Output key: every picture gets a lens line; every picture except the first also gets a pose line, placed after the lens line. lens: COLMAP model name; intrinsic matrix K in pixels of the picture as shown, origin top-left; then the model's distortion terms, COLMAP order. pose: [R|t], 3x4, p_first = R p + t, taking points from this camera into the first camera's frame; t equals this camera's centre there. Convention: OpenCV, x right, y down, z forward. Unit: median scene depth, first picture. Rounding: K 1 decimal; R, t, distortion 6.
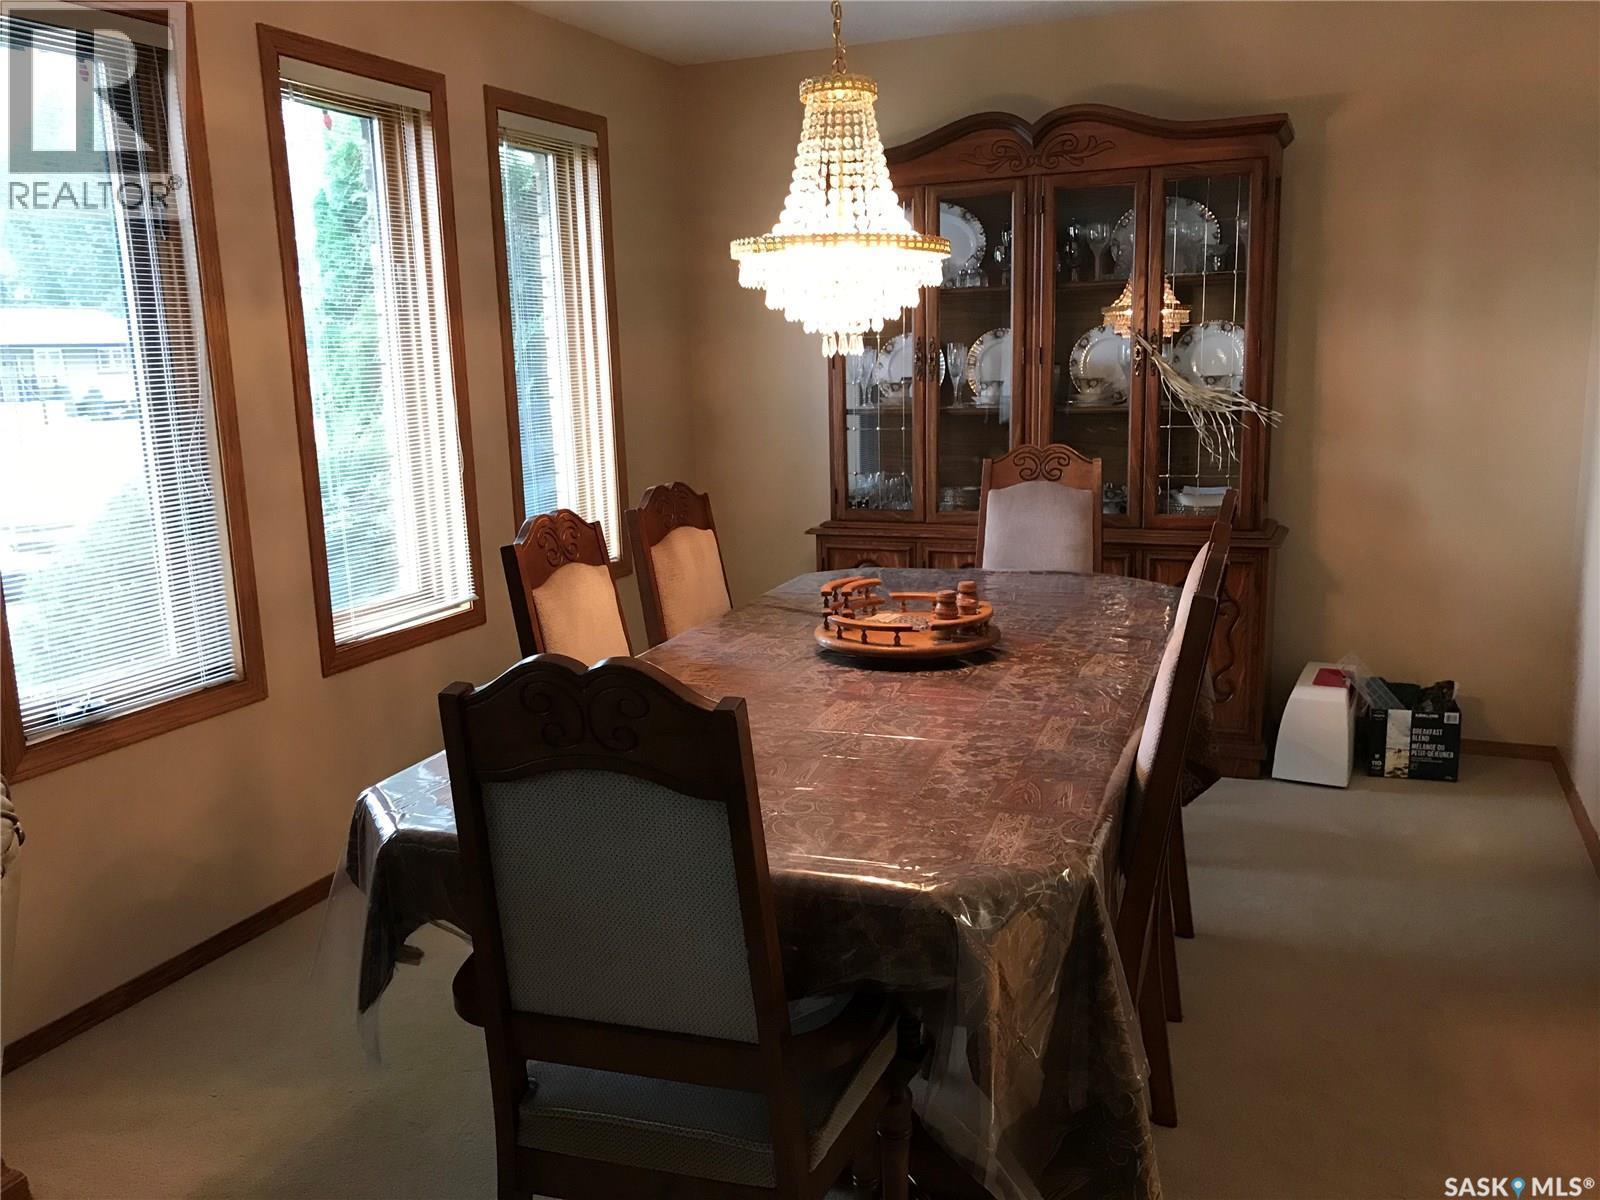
lens RADIAL K [[1384.6, 0, 802.1], [0, 1384.6, 596.2], [0, 0, 1]] dist [-0.011378, -0.008451]
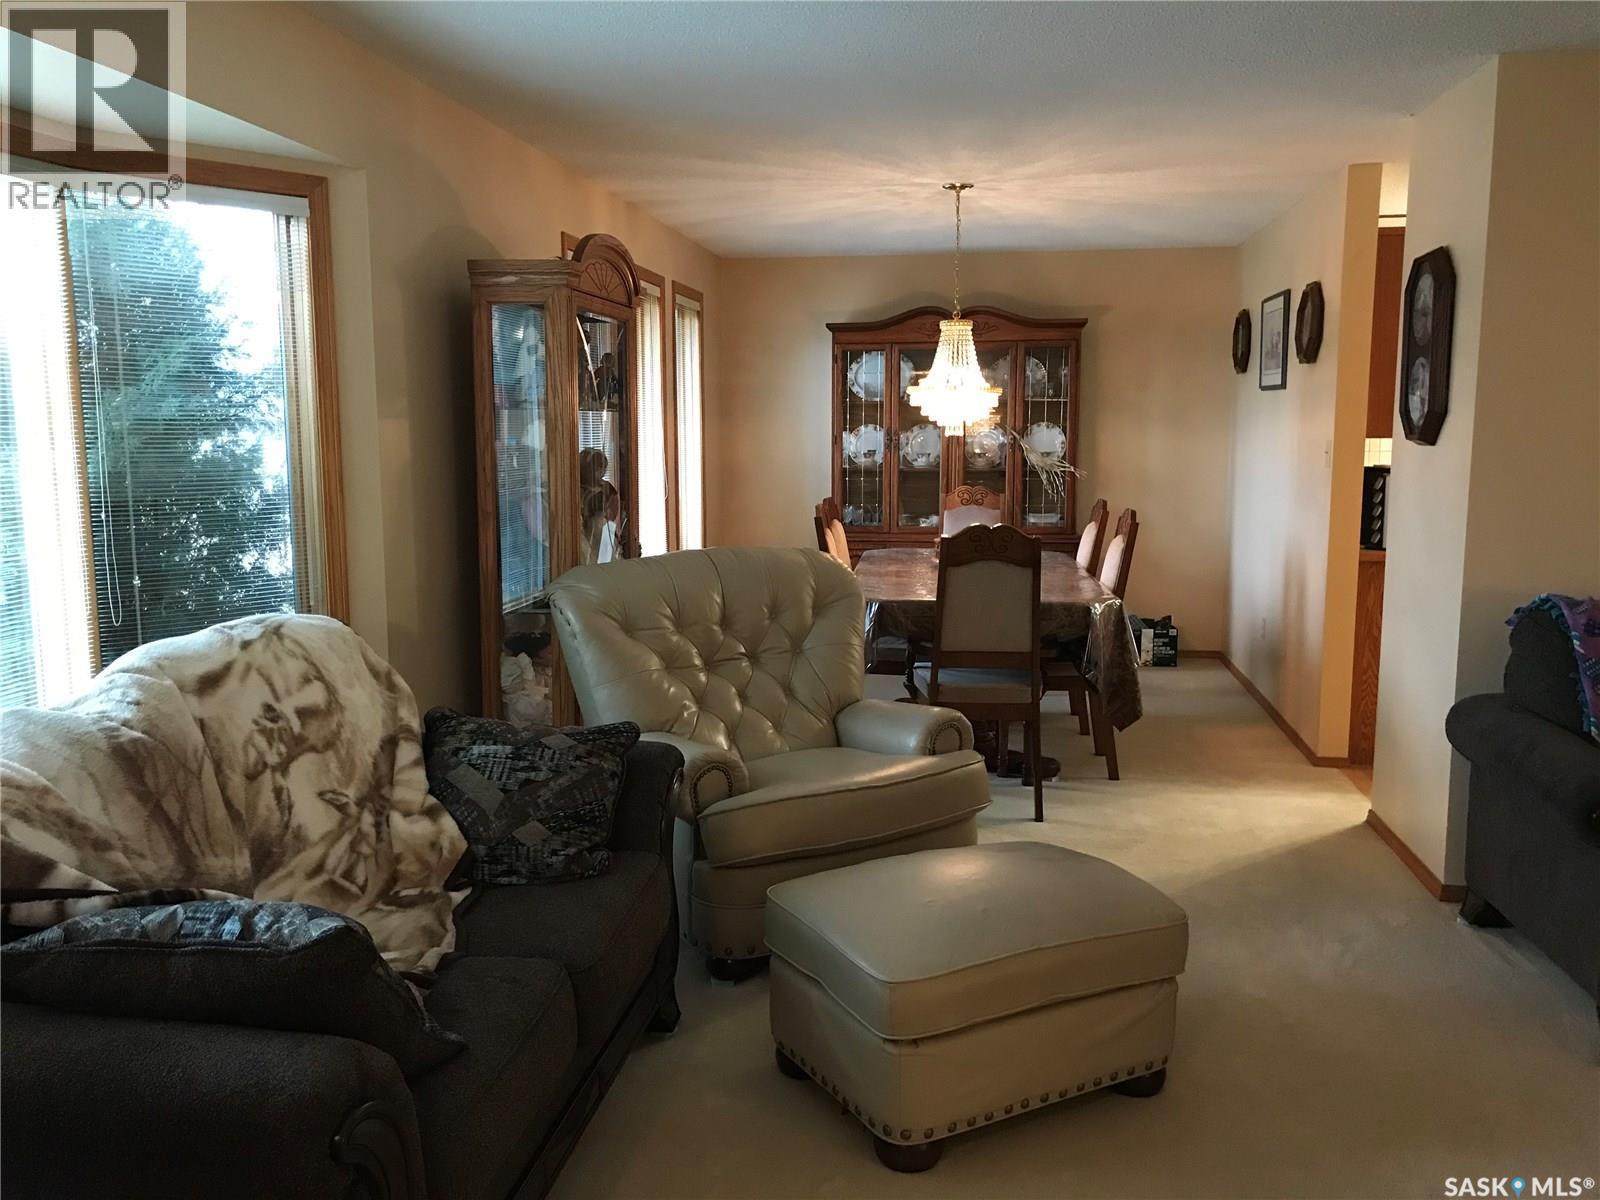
lens RADIAL K [[1384.6, 0, 799.5], [0, 1384.6, 605.1], [0, 0, 1]] dist [-0.011378, -0.008451]
pose [[0.968664, -0.007072, 0.248273, -0.494982], [0.020215, 0.998523, -0.050430, 0.134503], [-0.247550, 0.053869, 0.967377, -0.710728]]
